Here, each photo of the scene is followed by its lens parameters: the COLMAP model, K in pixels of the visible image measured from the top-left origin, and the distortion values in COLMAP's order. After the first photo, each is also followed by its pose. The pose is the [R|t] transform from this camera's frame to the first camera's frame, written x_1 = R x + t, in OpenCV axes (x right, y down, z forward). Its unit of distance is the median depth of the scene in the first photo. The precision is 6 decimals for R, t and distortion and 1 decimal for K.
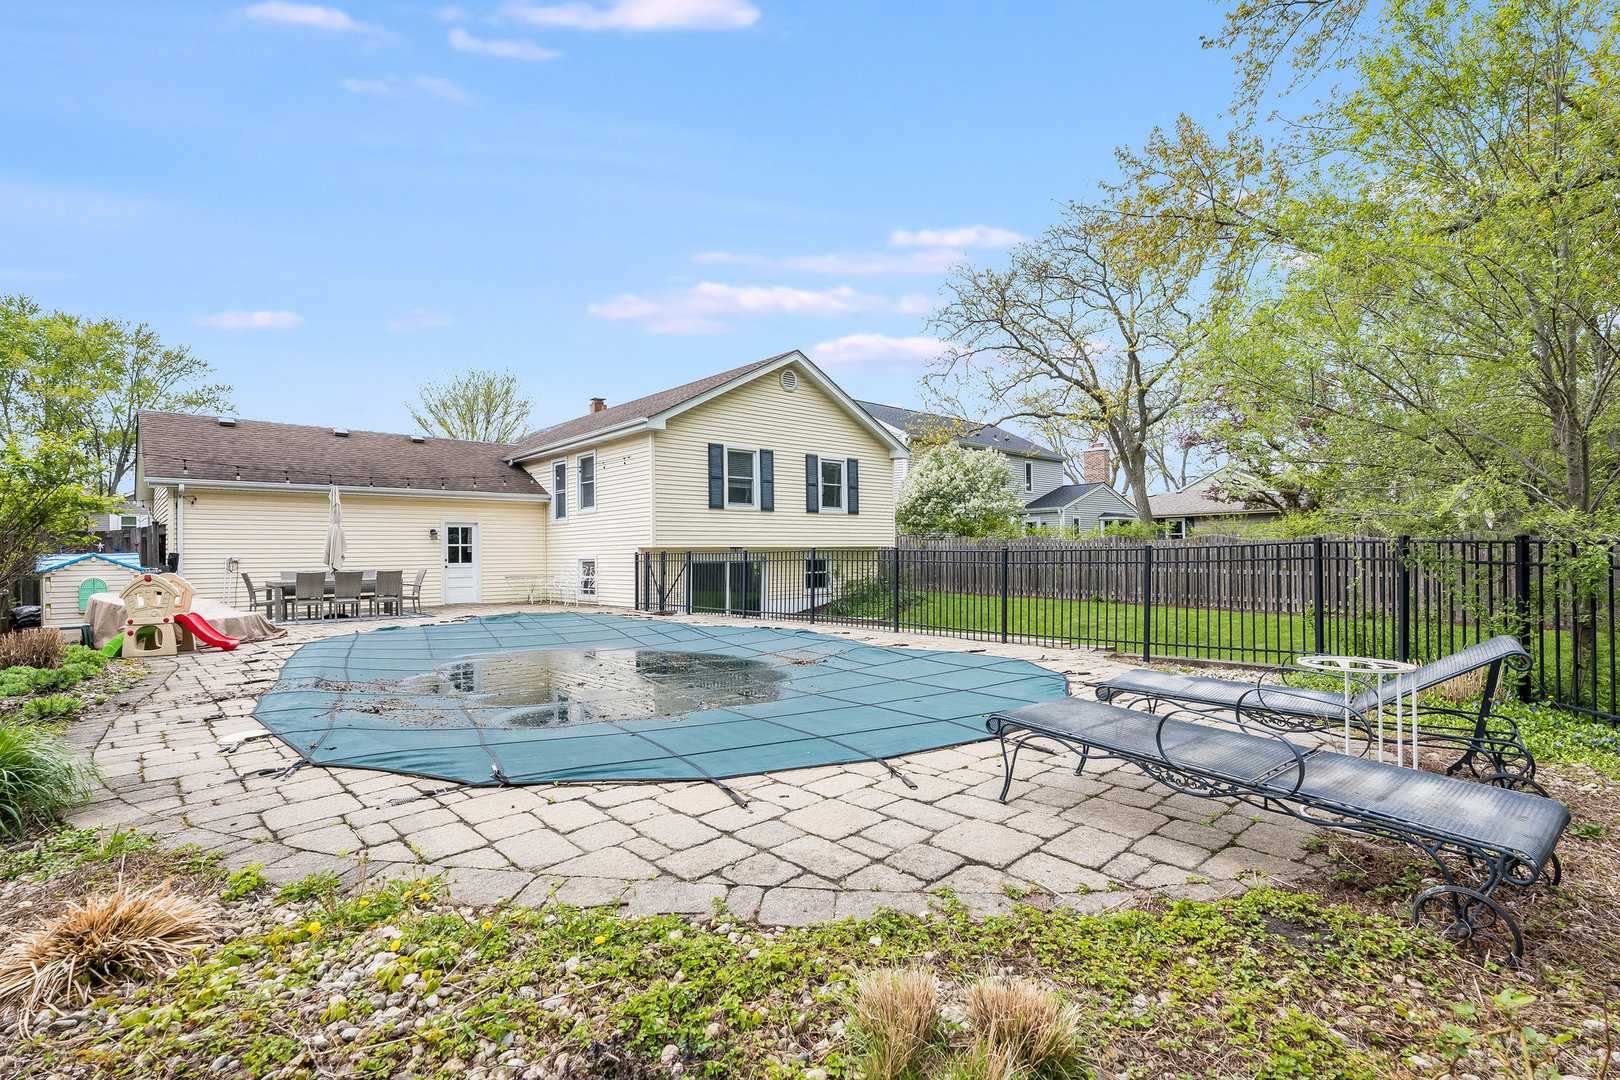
lens RADIAL K [[756.6, 0, 803.4], [0, 756.6, 548.3], [0, 0, 1]] dist [0.002105, 0.000958]
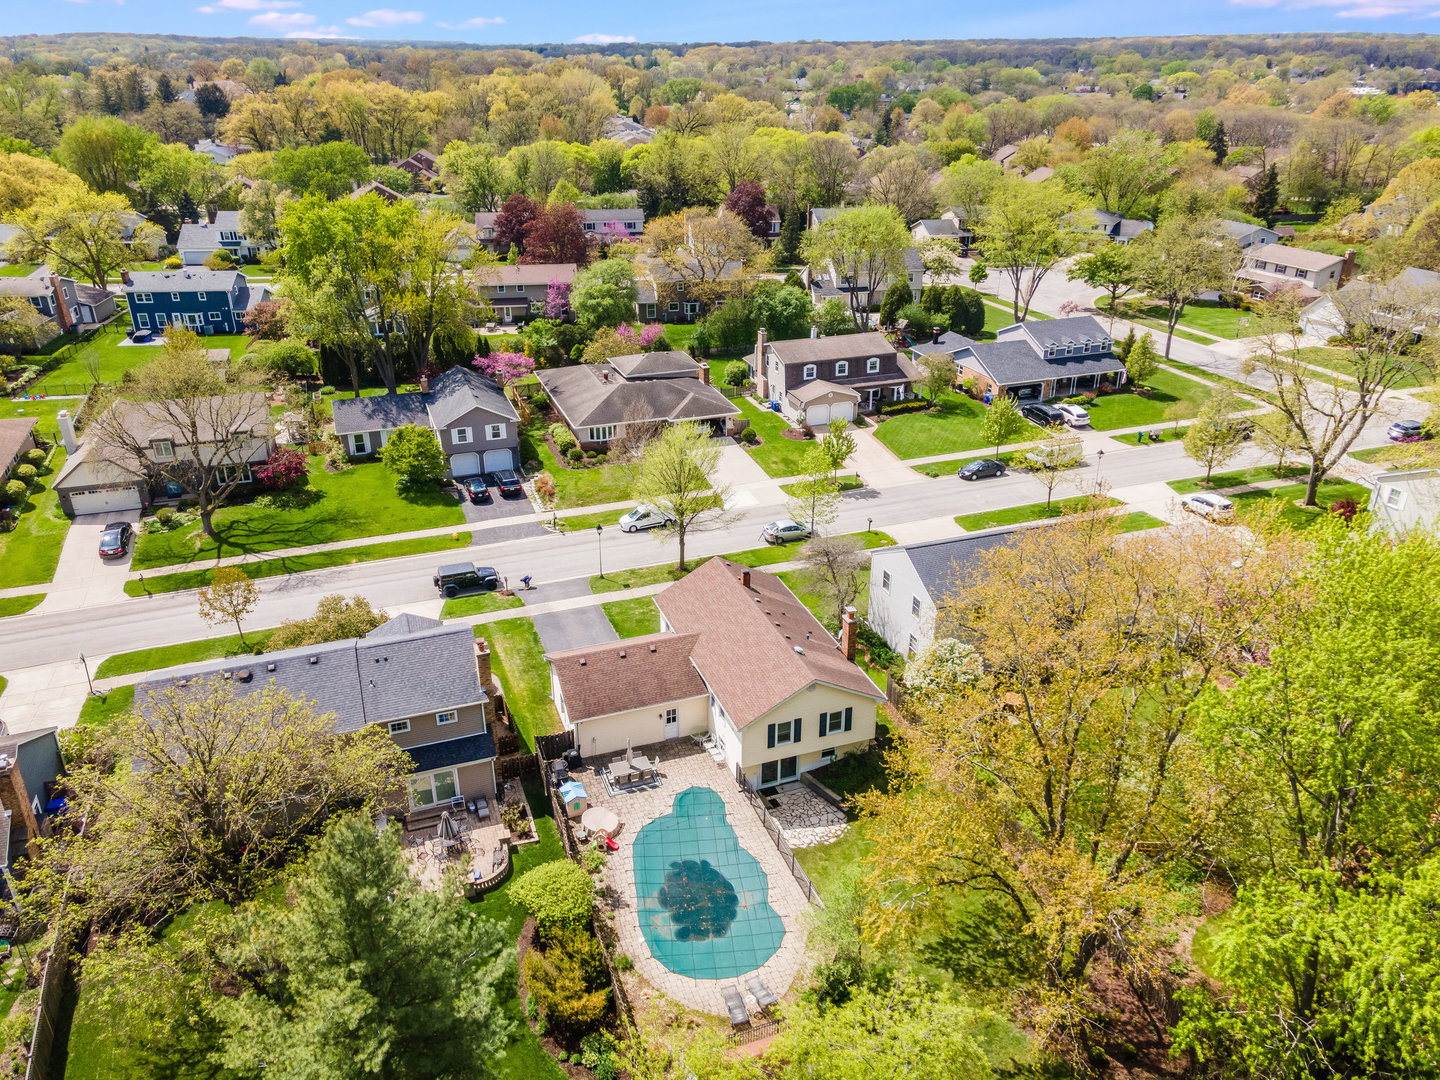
lens RADIAL K [[1036.7, 0, 722.7], [0, 1036.7, 545.5], [0, 0, 1]] dist [0.041734, 0.005947]
pose [[0.925949, 0.180858, -0.331524, 0.640760], [-0.014252, 0.893975, 0.447891, -1.880524], [0.377379, -0.409999, 0.830353, -1.344123]]
